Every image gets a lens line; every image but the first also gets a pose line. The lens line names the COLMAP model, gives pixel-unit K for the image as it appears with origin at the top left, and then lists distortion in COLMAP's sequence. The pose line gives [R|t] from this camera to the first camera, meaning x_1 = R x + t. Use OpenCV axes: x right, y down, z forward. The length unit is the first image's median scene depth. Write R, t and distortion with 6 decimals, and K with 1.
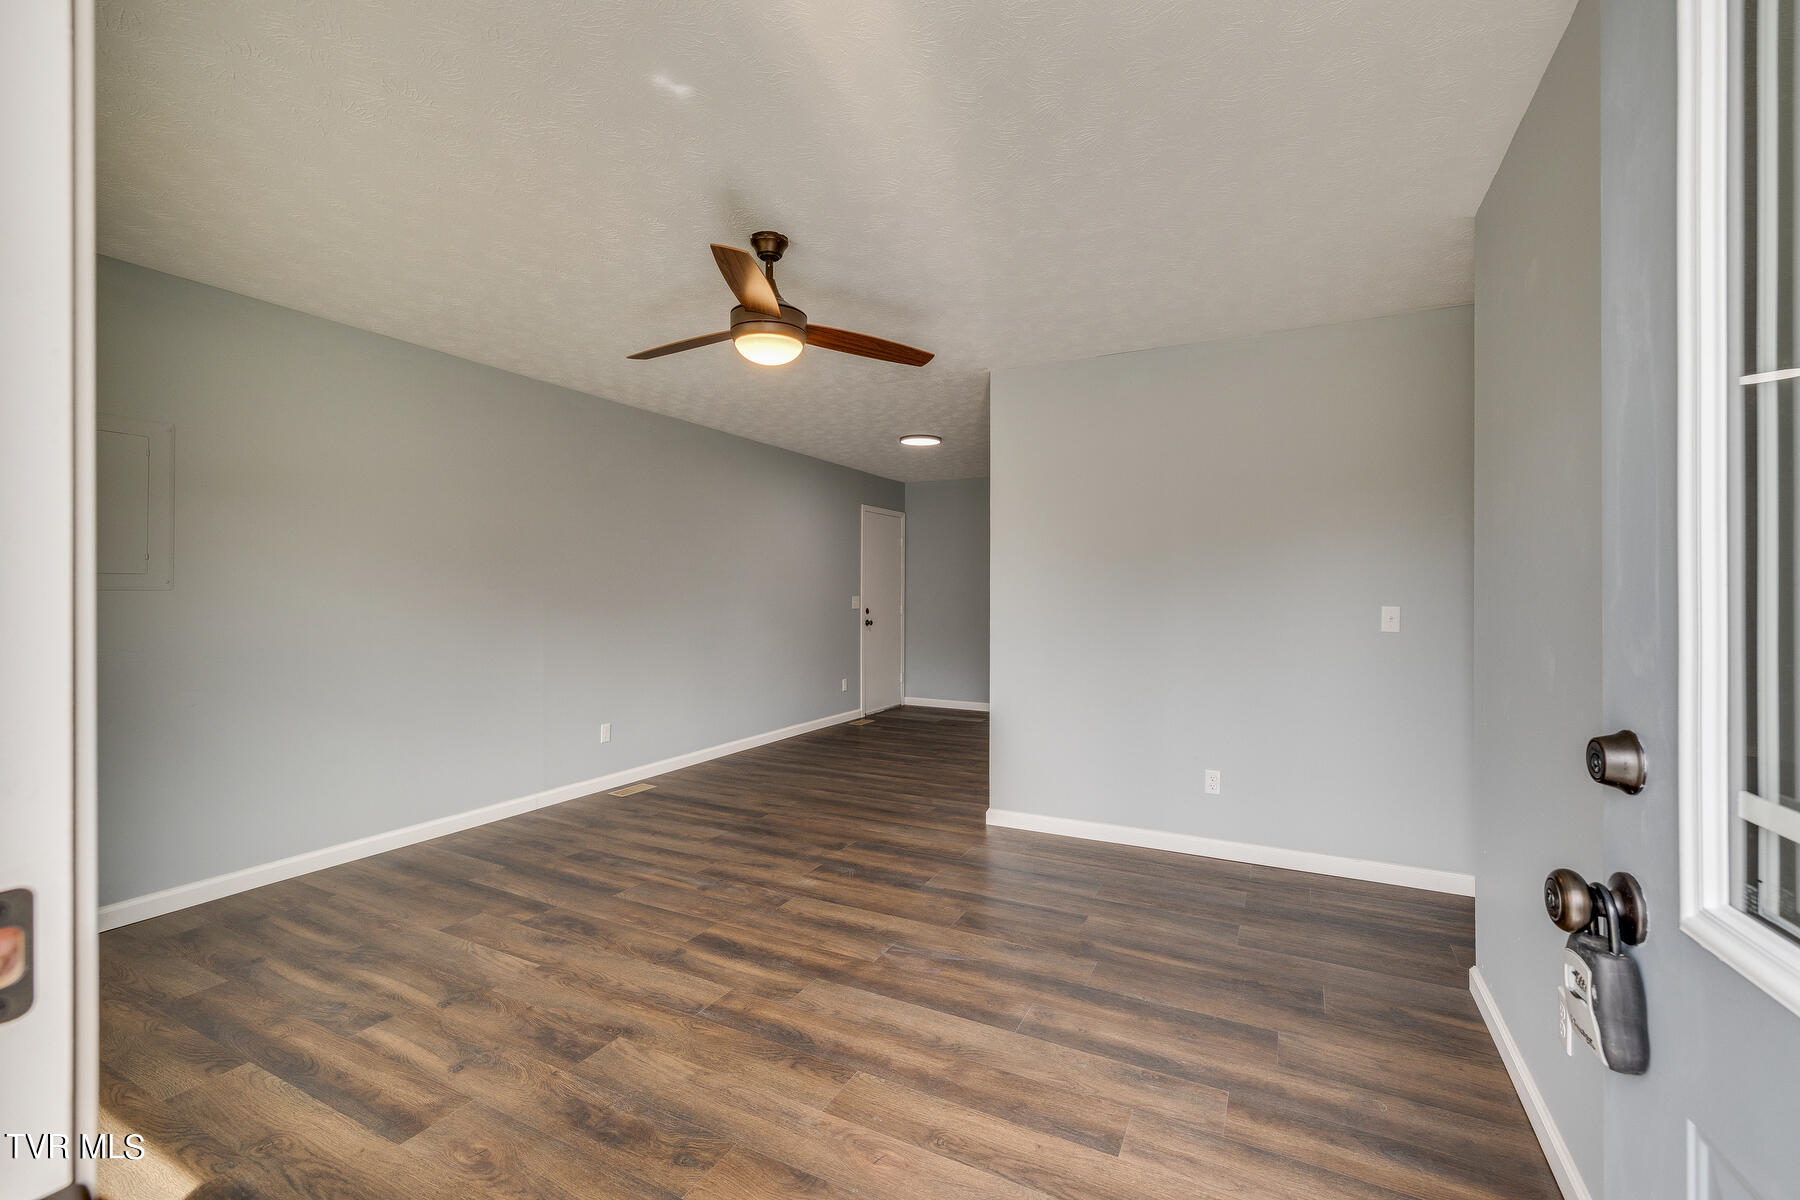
lens RADIAL K [[763.0, 0, 900.0], [0, 763.0, 600.0], [0, 0, 1]] dist [0.003083, 0.000276]
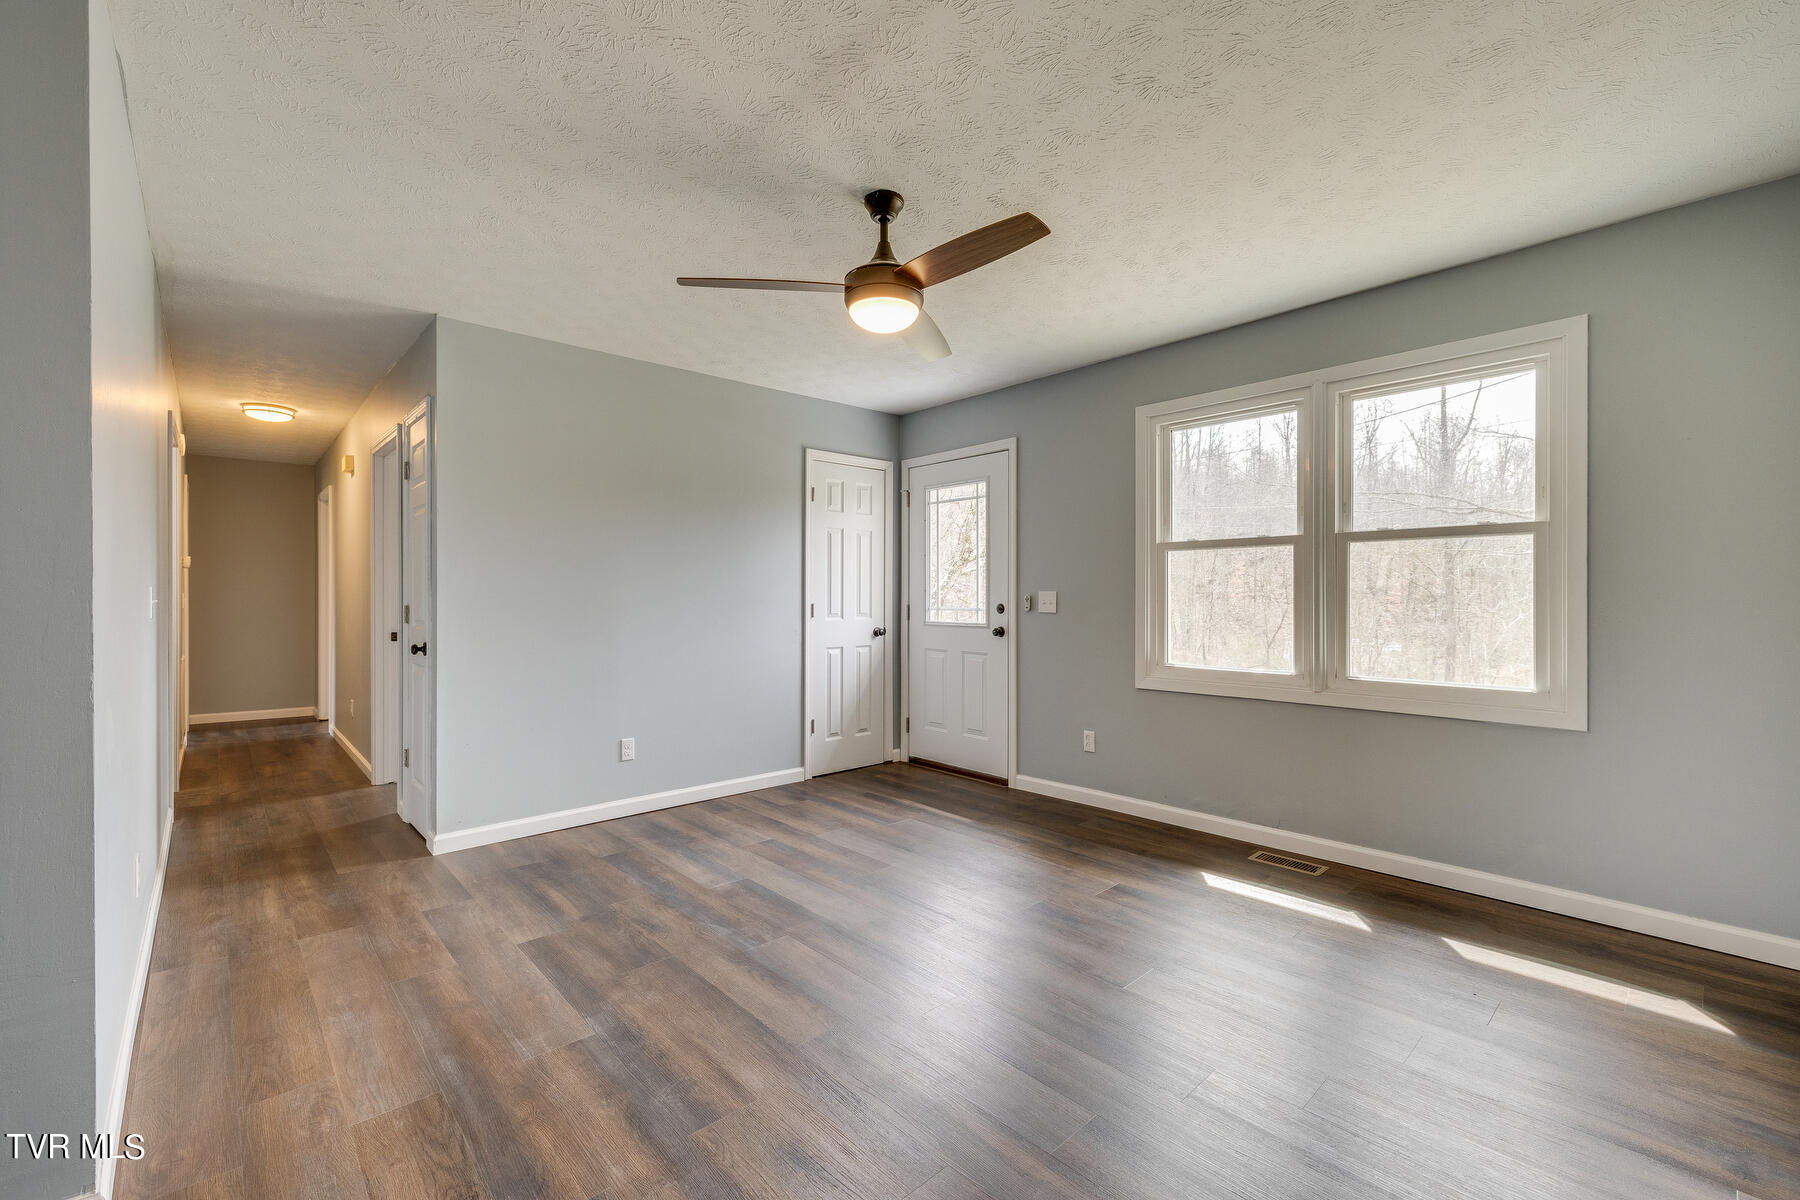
lens RADIAL K [[763.0, 0, 900.0], [0, 763.0, 600.0], [0, 0, 1]] dist [0.003083, 0.000276]
pose [[-0.939944, 0.002298, 0.341320, -0.282239], [0.004296, 0.999978, 0.005096, 0.013685], [-0.341301, 0.006256, -0.939933, 1.028213]]
